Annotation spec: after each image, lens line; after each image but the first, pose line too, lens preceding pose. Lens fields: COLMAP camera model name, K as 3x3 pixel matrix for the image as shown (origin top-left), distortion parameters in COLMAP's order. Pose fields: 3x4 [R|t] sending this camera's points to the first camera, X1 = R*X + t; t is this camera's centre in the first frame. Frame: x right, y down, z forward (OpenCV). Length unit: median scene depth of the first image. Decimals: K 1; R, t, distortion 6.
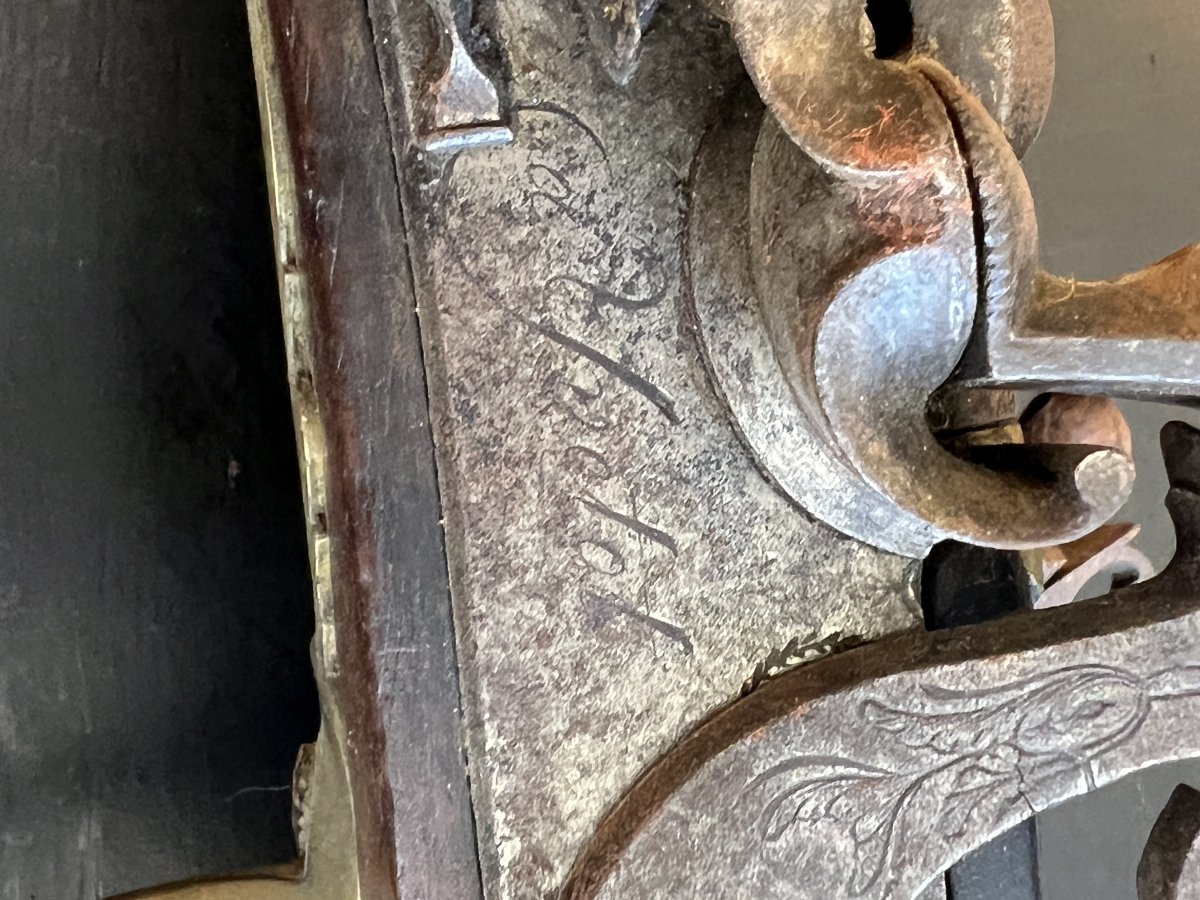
lens RADIAL K [[1736.5, 0, 599.9], [0, 1736.5, 448.1], [0, 0, 1]] dist [-0.032737, 0.000000]
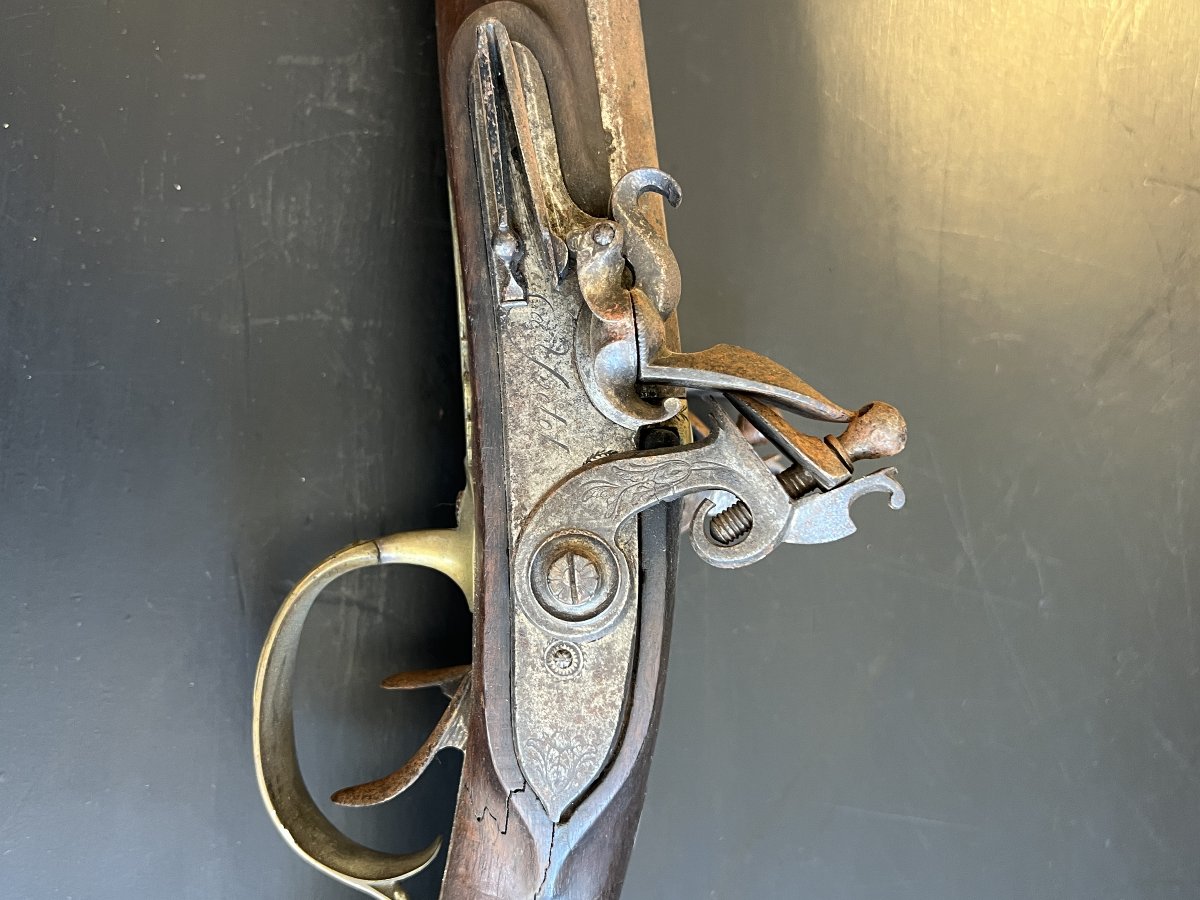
lens RADIAL K [[1147.0, 0, 610.0], [0, 1147.0, 530.9], [0, 0, 1]] dist [0.059484, 0.000000]
pose [[0.996954, 0.059654, -0.050235, 0.264538], [-0.057133, 0.997104, 0.050203, 0.154327], [0.053084, -0.047180, 0.997475, -1.354165]]
